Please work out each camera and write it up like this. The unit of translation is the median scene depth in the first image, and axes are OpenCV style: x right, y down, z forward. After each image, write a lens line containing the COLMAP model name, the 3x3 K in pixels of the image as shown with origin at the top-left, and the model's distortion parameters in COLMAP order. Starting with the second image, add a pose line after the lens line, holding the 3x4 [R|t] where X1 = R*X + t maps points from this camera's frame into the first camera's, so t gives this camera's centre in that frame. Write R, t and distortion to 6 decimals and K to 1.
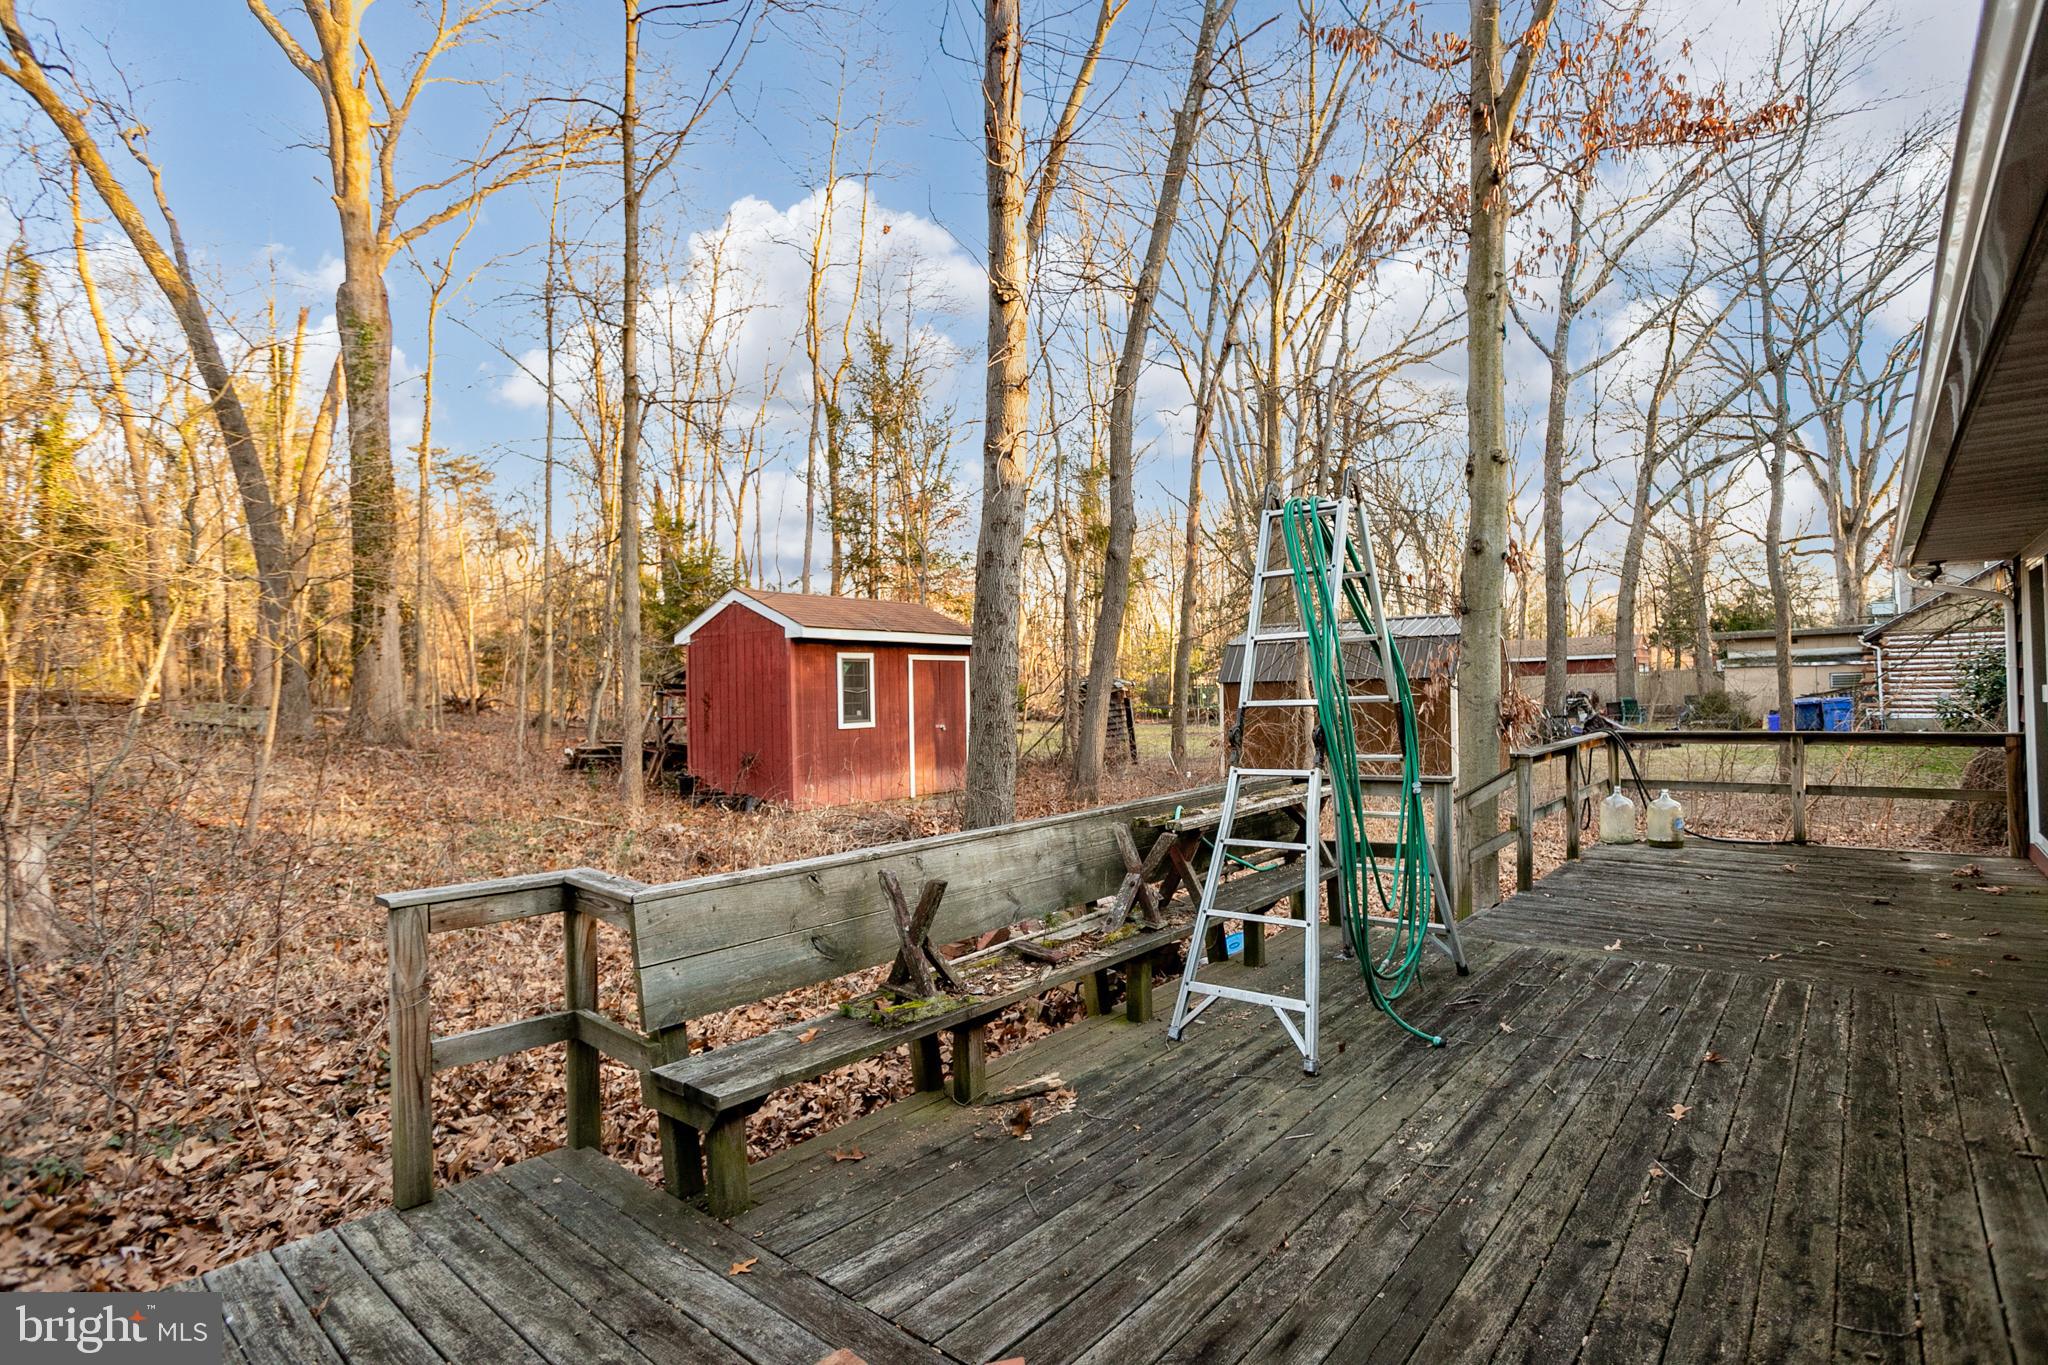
lens RADIAL K [[1002.9, 0, 1030.9], [0, 1002.9, 690.2], [0, 0, 1]] dist [-0.028525, 0.005145]
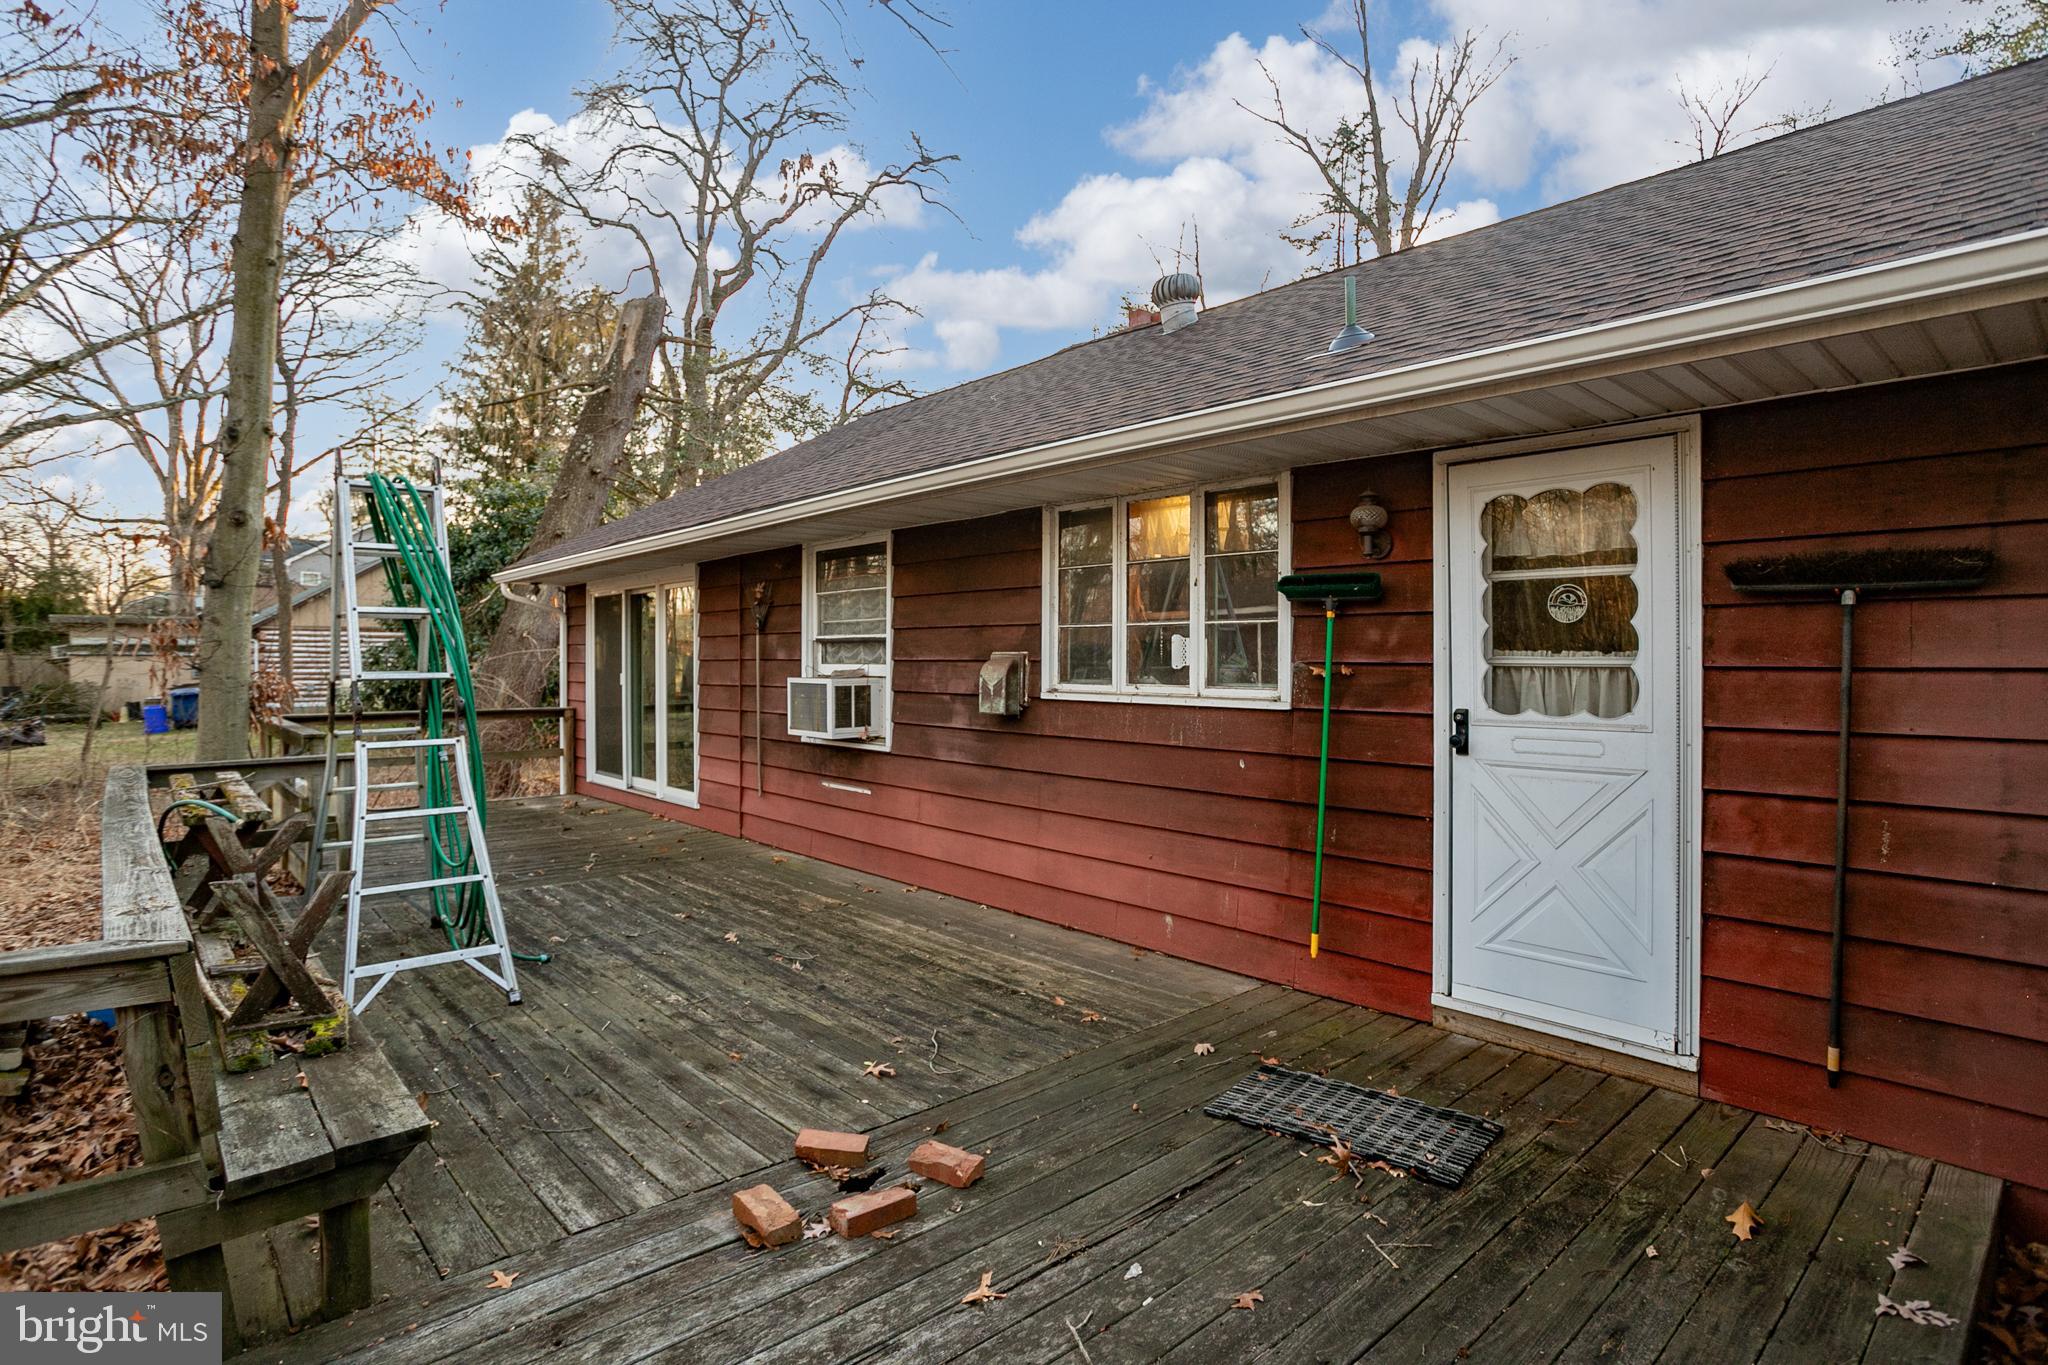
lens RADIAL K [[1002.9, 0, 1035.0], [0, 1002.9, 675.5], [0, 0, 1]] dist [-0.028525, 0.005145]
pose [[0.129545, 0.019497, 0.991382, -0.937253], [-0.011614, 0.999768, -0.018145, 0.033194], [-0.991505, -0.009163, 0.129742, 0.335450]]
